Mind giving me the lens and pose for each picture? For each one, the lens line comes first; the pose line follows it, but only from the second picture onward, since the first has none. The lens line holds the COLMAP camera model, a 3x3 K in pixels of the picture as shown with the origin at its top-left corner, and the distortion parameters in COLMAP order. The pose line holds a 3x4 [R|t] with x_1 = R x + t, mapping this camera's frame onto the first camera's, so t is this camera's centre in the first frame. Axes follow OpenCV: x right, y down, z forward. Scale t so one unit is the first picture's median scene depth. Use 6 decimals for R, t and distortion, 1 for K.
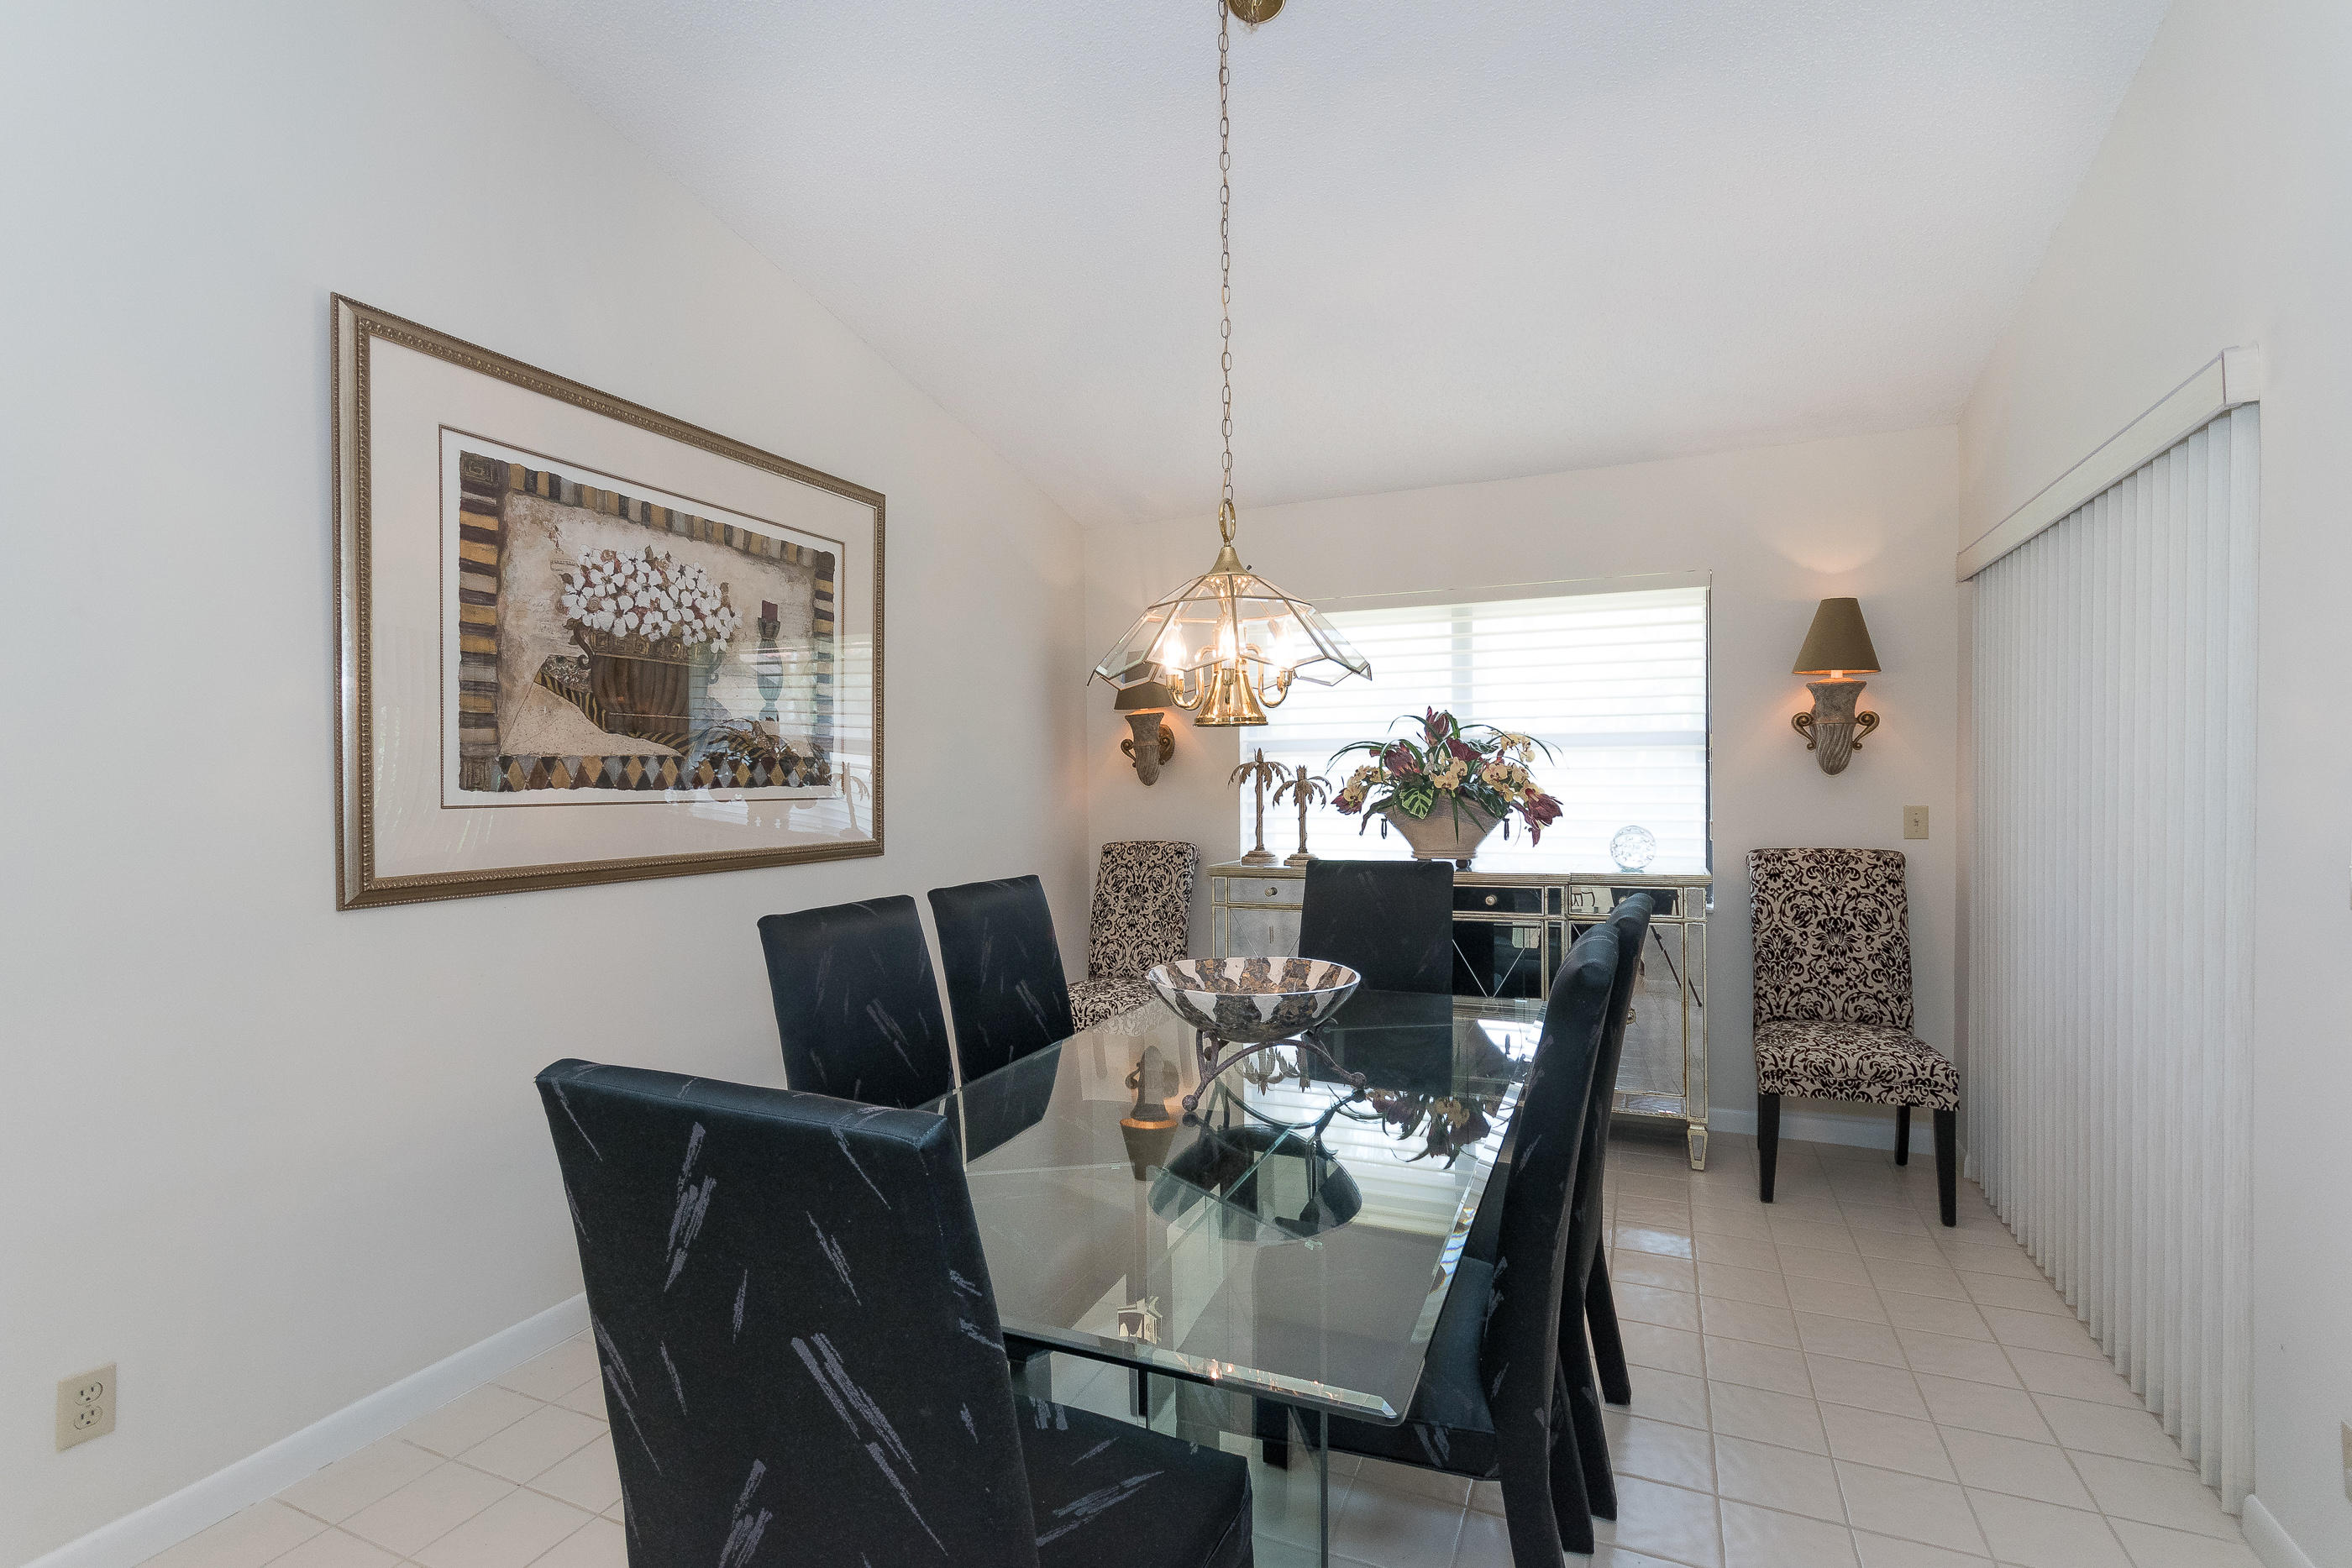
lens RADIAL K [[1091.1, 0, 1180.8], [0, 1091.1, 780.4], [0, 0, 1]] dist [0.000956, 0.000176]
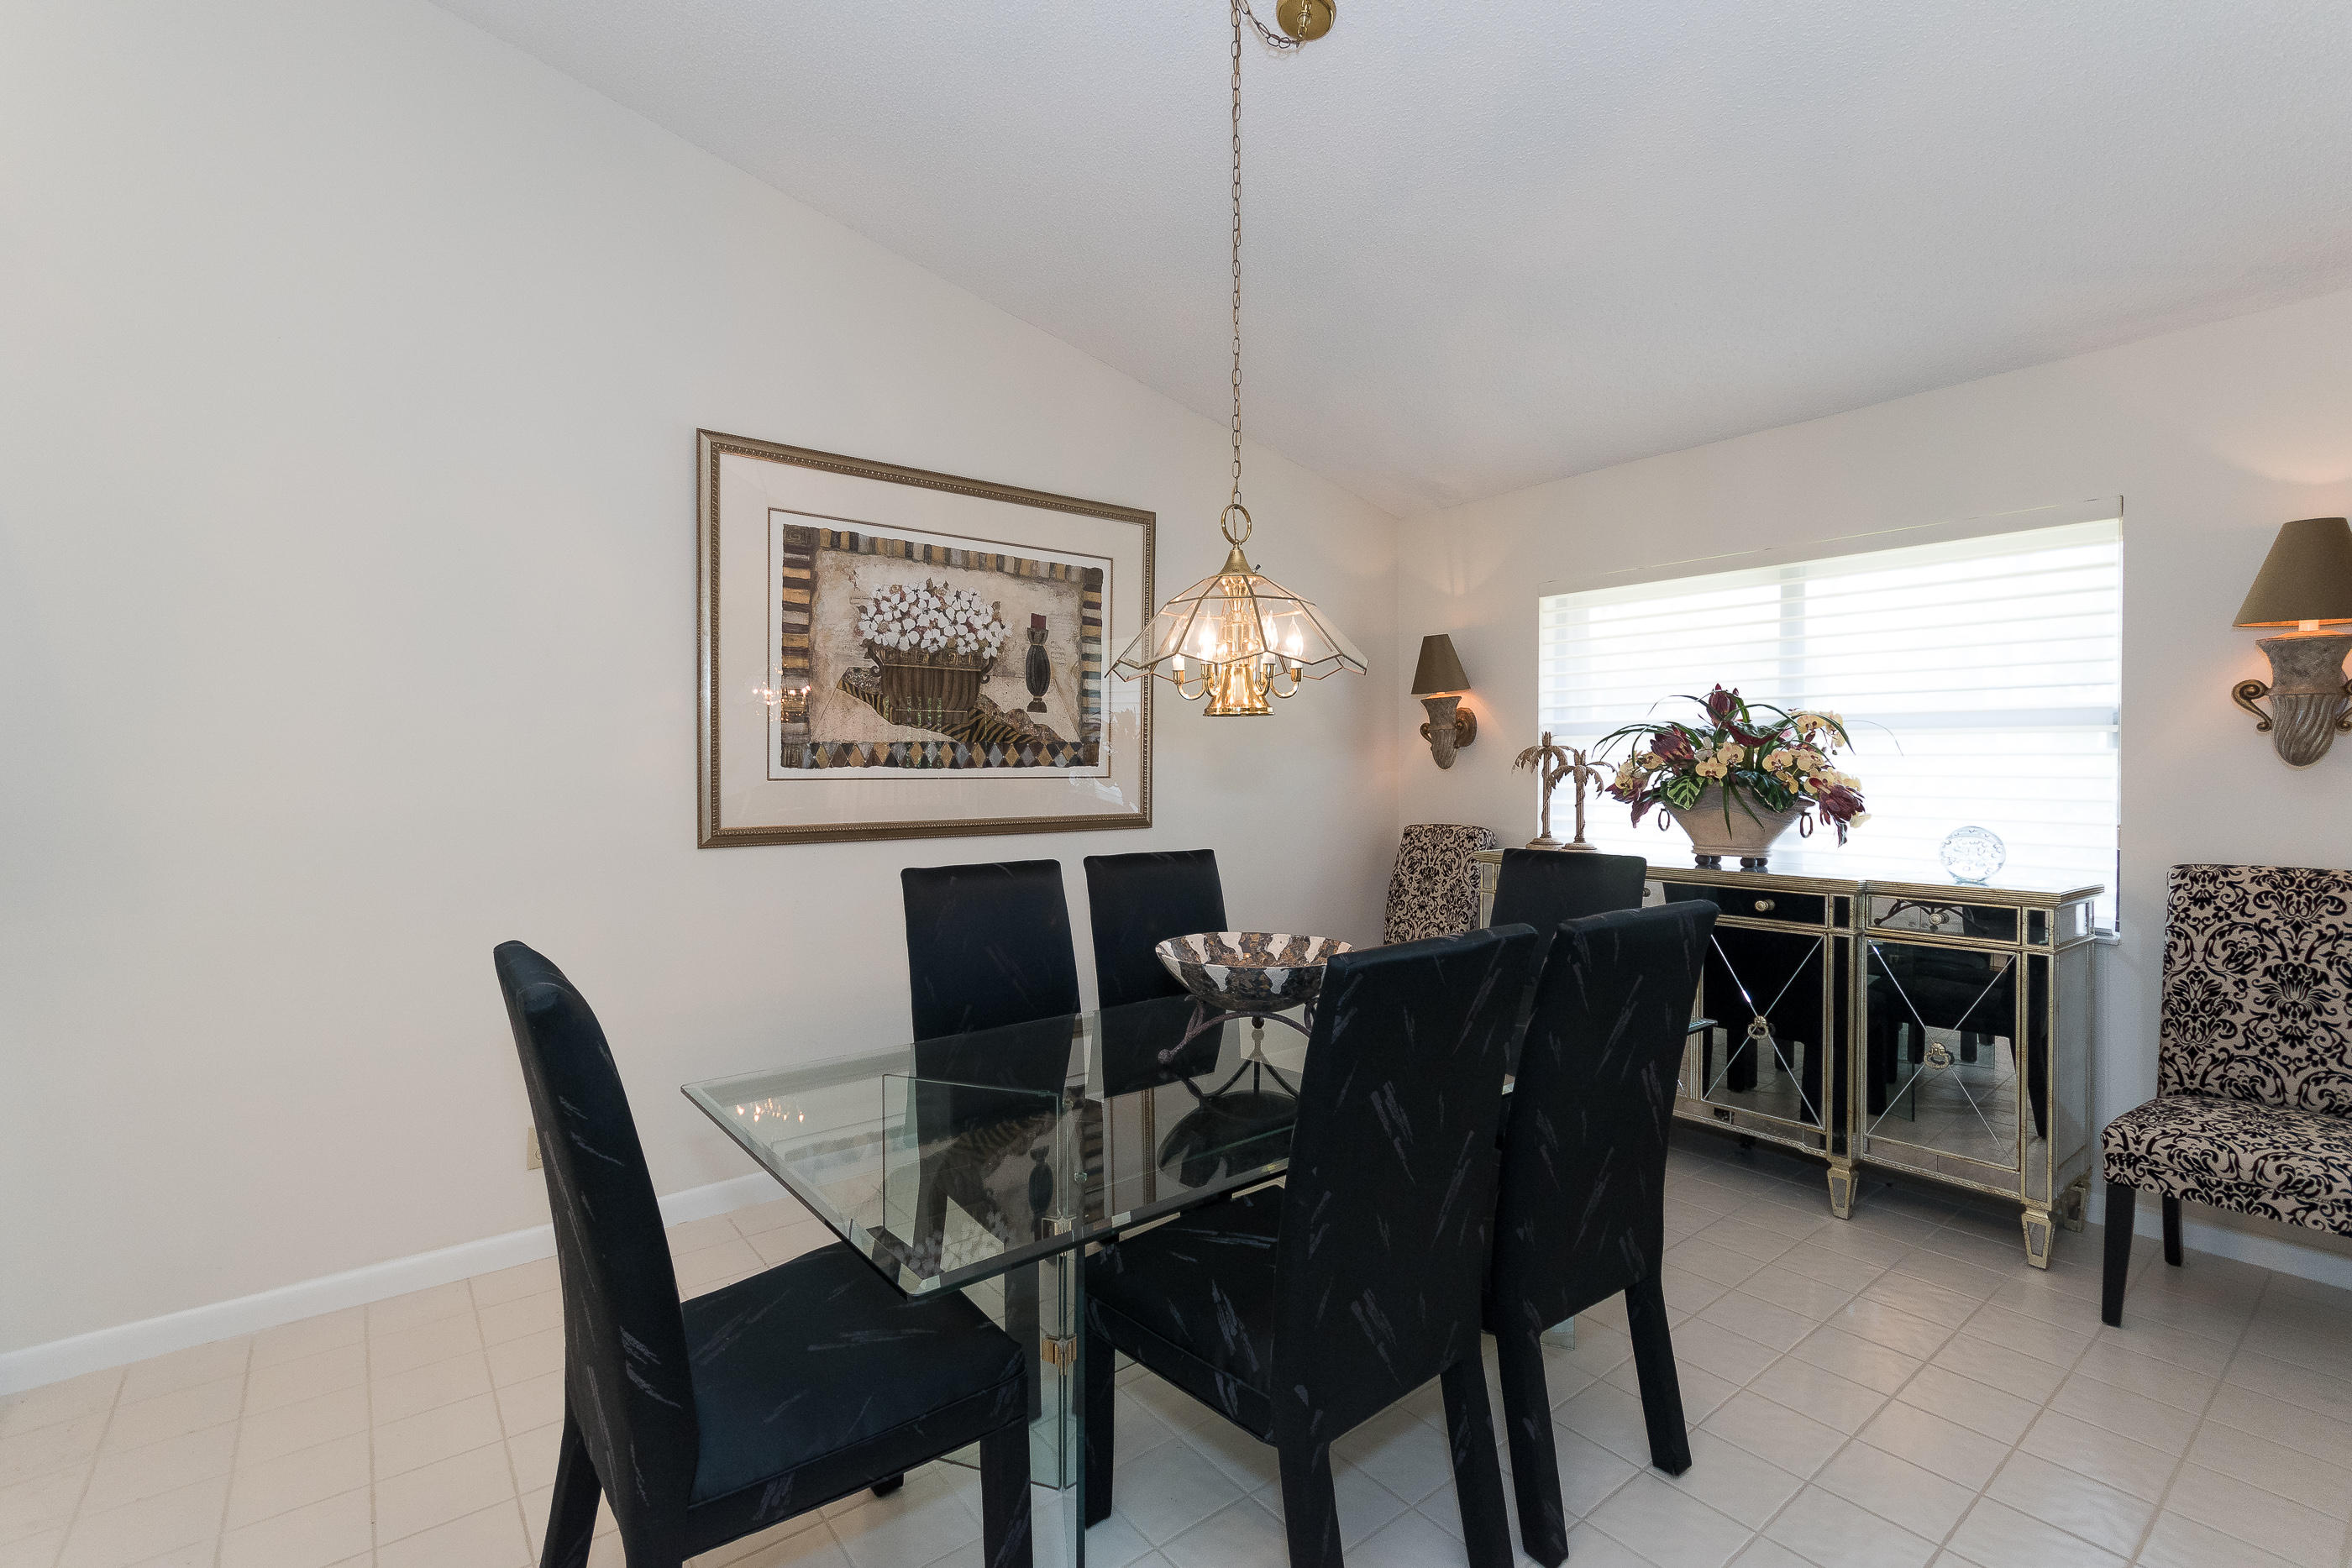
lens RADIAL K [[1067.2, 0, 1169.4], [0, 1067.2, 762.8], [0, 0, 1]] dist [-0.000521, -0.000528]
pose [[0.877287, 0.009177, -0.479878, 0.317852], [-0.007828, 0.999958, 0.004812, -0.005428], [0.479902, -0.000465, 0.877322, 0.029357]]
